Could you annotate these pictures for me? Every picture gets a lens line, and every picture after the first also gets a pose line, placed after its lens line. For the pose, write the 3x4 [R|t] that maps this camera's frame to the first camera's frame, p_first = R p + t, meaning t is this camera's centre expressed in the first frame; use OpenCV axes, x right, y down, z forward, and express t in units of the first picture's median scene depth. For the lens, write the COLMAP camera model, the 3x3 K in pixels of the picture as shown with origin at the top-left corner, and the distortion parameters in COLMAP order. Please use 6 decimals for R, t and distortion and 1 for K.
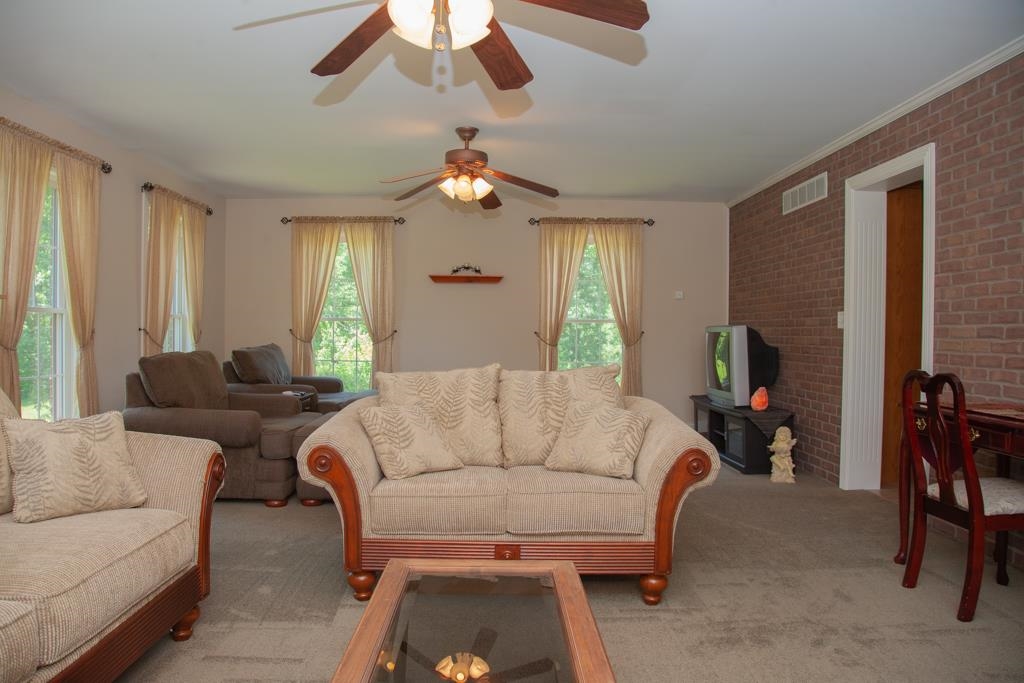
lens RADIAL K [[729.8, 0, 507.1], [0, 729.8, 334.8], [0, 0, 1]] dist [-0.040404, 0.003724]
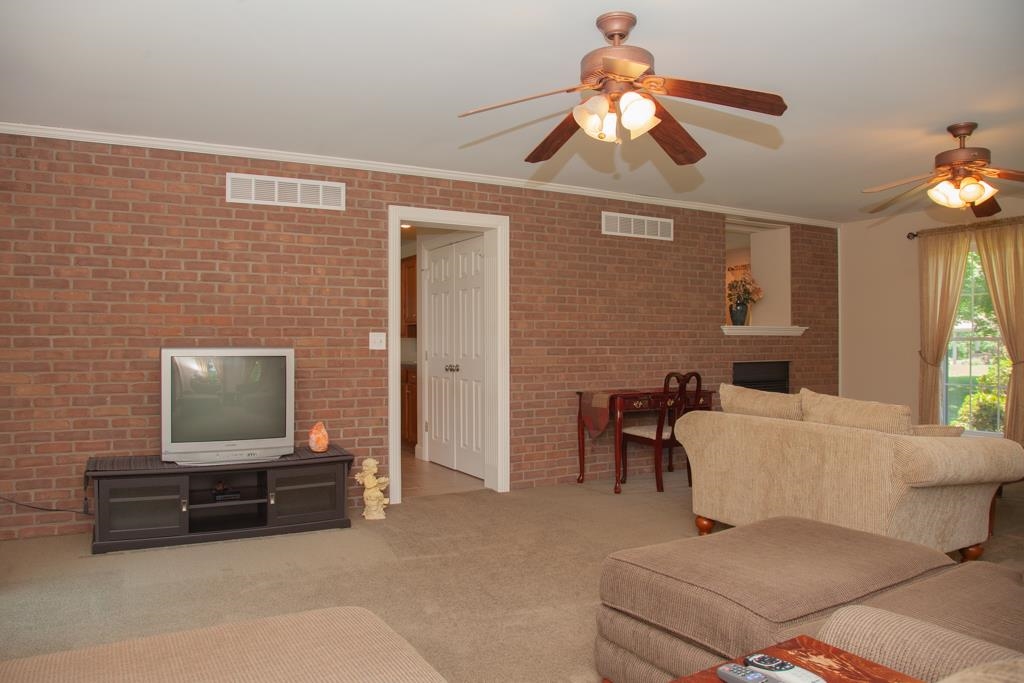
lens RADIAL K [[729.8, 0, 507.1], [0, 729.8, 334.8], [0, 0, 1]] dist [-0.040404, 0.003724]
pose [[-0.474212, 0.001132, 0.880410, -0.722533], [-0.000332, 0.999999, -0.001464, -0.037532], [-0.880411, -0.000987, -0.474211, 1.833801]]
